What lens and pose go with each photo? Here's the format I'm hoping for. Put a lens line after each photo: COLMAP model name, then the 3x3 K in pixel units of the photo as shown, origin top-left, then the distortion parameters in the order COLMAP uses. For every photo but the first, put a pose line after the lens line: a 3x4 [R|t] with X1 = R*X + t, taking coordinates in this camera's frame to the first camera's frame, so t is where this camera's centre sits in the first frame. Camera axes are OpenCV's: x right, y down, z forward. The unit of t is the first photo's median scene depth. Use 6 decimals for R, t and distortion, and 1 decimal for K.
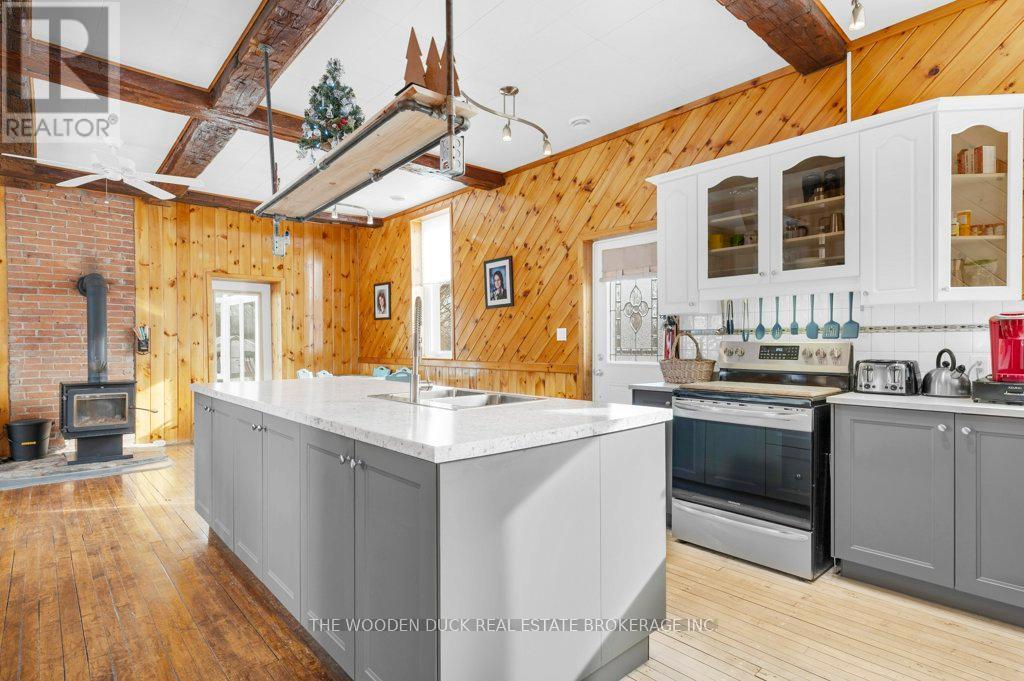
lens RADIAL K [[522.1, 0, 515.1], [0, 522.1, 345.0], [0, 0, 1]] dist [0.020364, -0.011400]
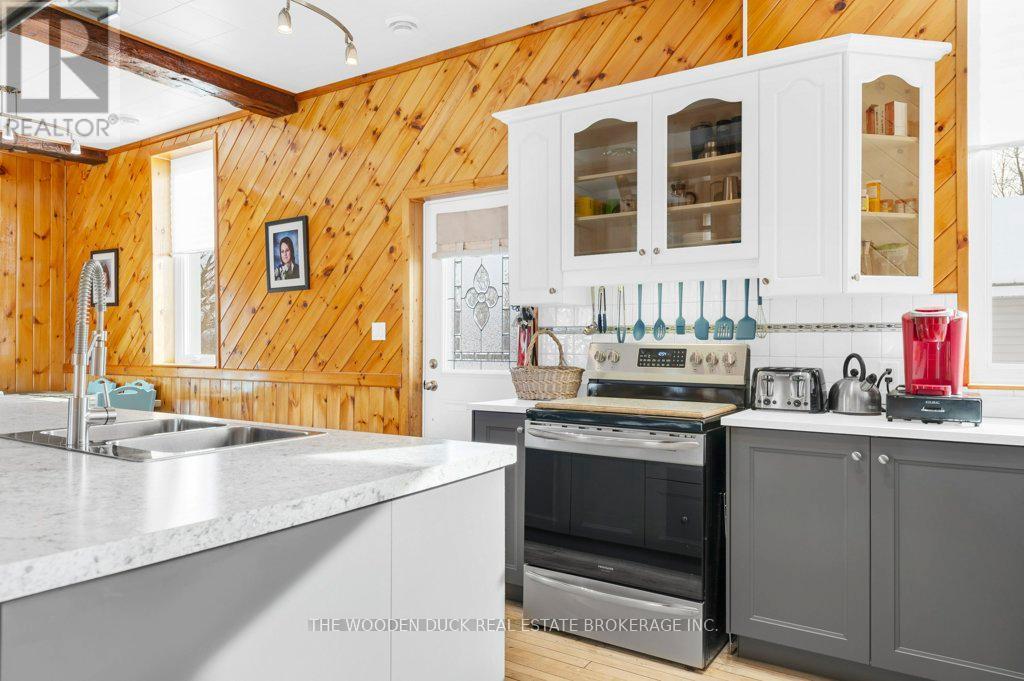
lens RADIAL K [[662.9, 0, 526.1], [0, 662.9, 340.6], [0, 0, 1]] dist [0.033479, -0.023718]
pose [[0.963057, 0.007931, 0.269180, 0.055254], [-0.005129, 0.999925, -0.011112, 0.001182], [-0.269248, 0.009321, 0.963026, 0.126800]]
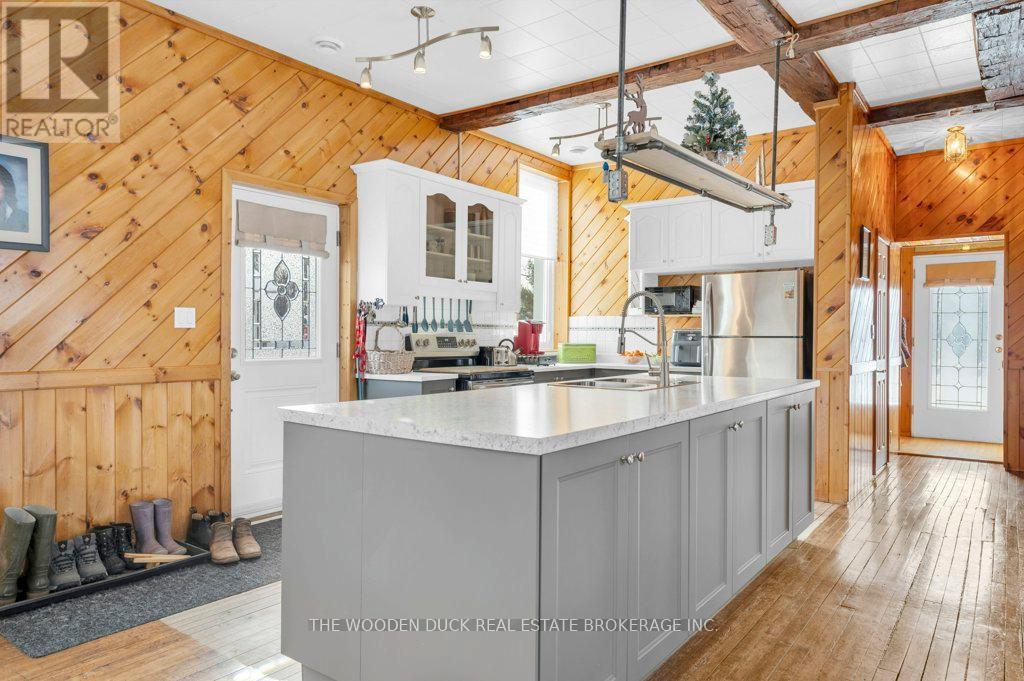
lens RADIAL K [[662.9, 0, 526.1], [0, 662.9, 340.6], [0, 0, 1]] dist [0.033479, -0.023718]
pose [[-0.206511, -0.002033, 0.978442, -1.031223], [0.000113, 0.999998, 0.002102, 0.006206], [-0.978444, 0.000544, -0.206510, 1.064182]]
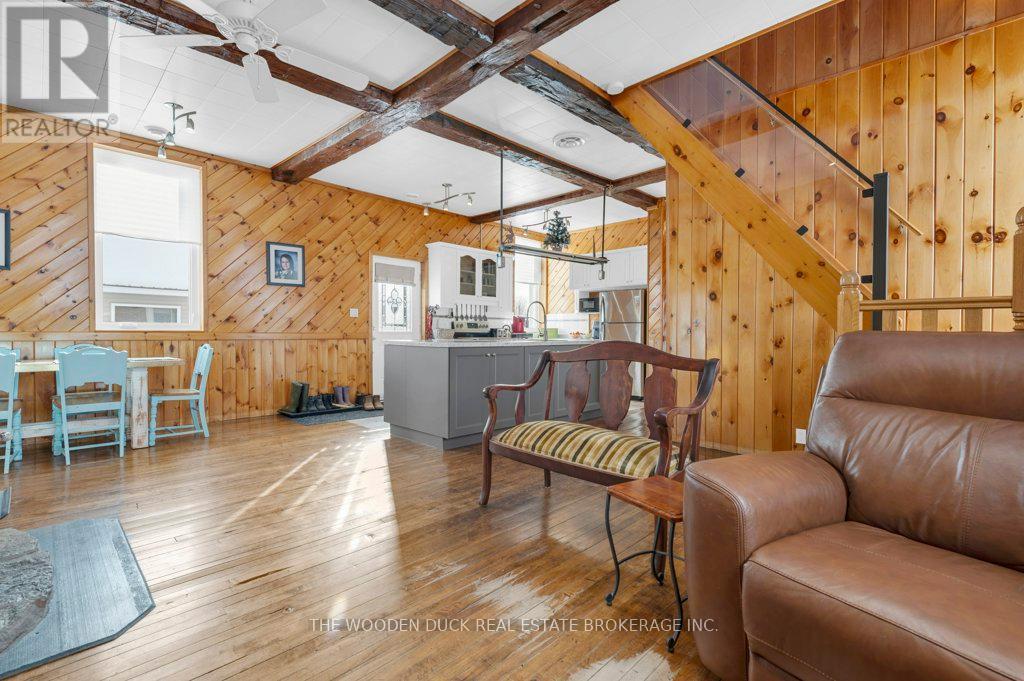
lens RADIAL K [[464.5, 0, 523.8], [0, 464.5, 340.9], [0, 0, 1]] dist [0.018867, -0.000264]
pose [[-0.081616, -0.012293, 0.996588, -1.725546], [-0.001378, 0.999924, 0.012222, 0.057325], [-0.996663, -0.000376, -0.081627, 0.869558]]
